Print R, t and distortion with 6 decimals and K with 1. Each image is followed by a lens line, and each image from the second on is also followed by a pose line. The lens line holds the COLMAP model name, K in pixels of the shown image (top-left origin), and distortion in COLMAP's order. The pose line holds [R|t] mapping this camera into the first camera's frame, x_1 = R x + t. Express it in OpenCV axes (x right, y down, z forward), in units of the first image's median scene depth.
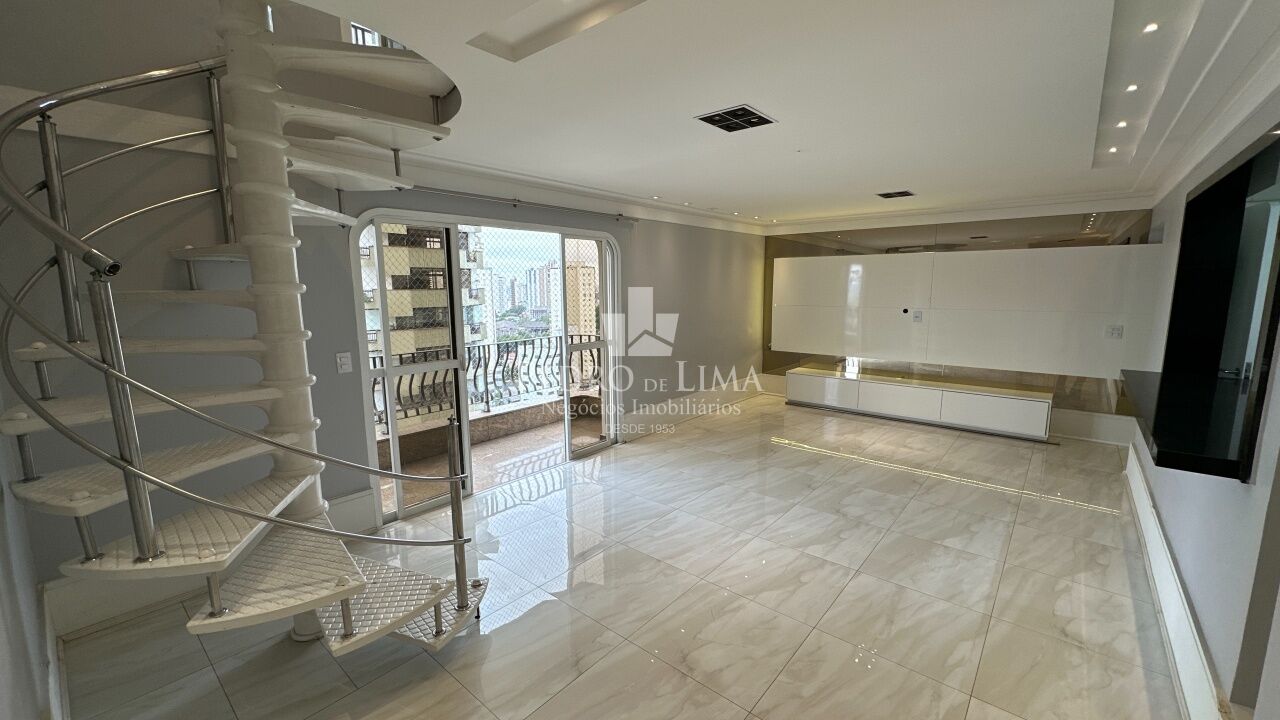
lens RADIAL K [[509.3, 0, 641.0], [0, 509.3, 360.8], [0, 0, 1]] dist [-0.003758, 0.000516]
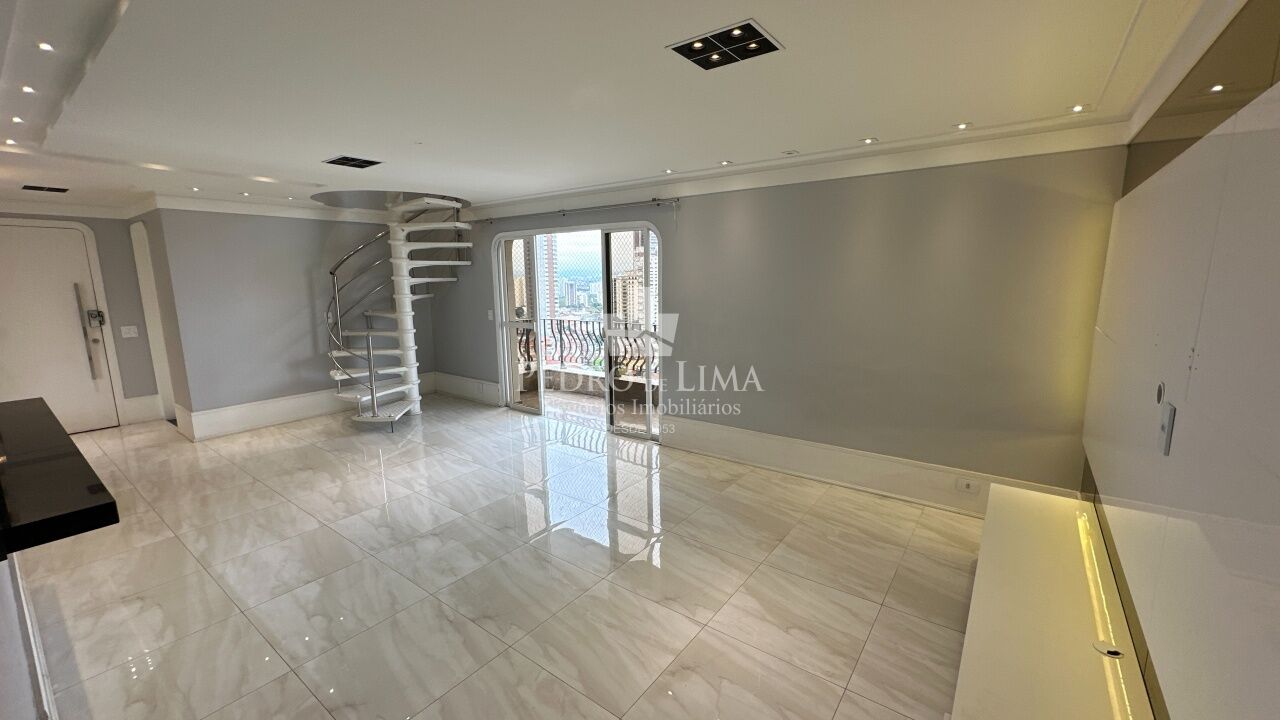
lens RADIAL K [[509.3, 0, 641.0], [0, 509.3, 360.8], [0, 0, 1]] dist [-0.003758, 0.000516]
pose [[0.058156, 0.175126, -0.982827, 0.948844], [-0.138867, 0.976341, 0.165754, -0.153524], [0.988602, 0.126843, 0.081099, 0.962951]]
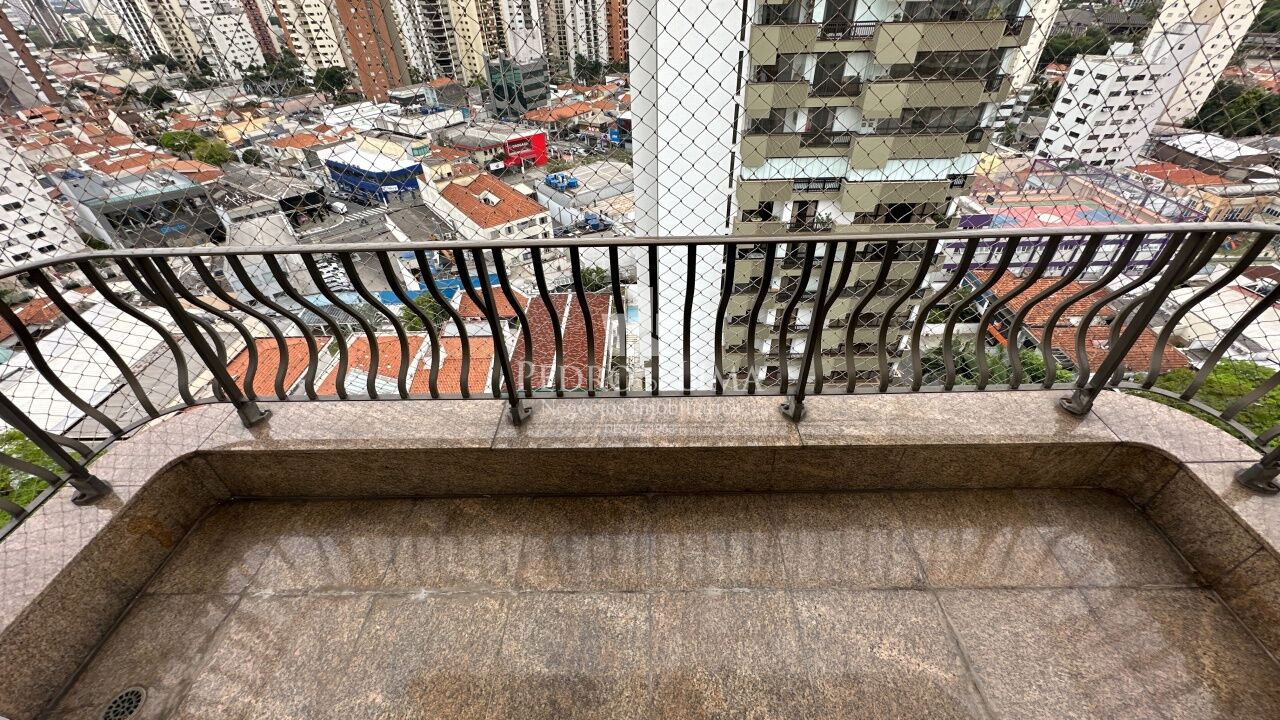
lens RADIAL K [[509.3, 0, 641.0], [0, 509.3, 360.8], [0, 0, 1]] dist [-0.003758, 0.000516]
pose [[0.641381, 0.470079, -0.606347, -0.206826], [-0.095885, 0.833231, 0.544548, -0.129973], [0.761207, -0.291123, 0.579492, 0.865675]]
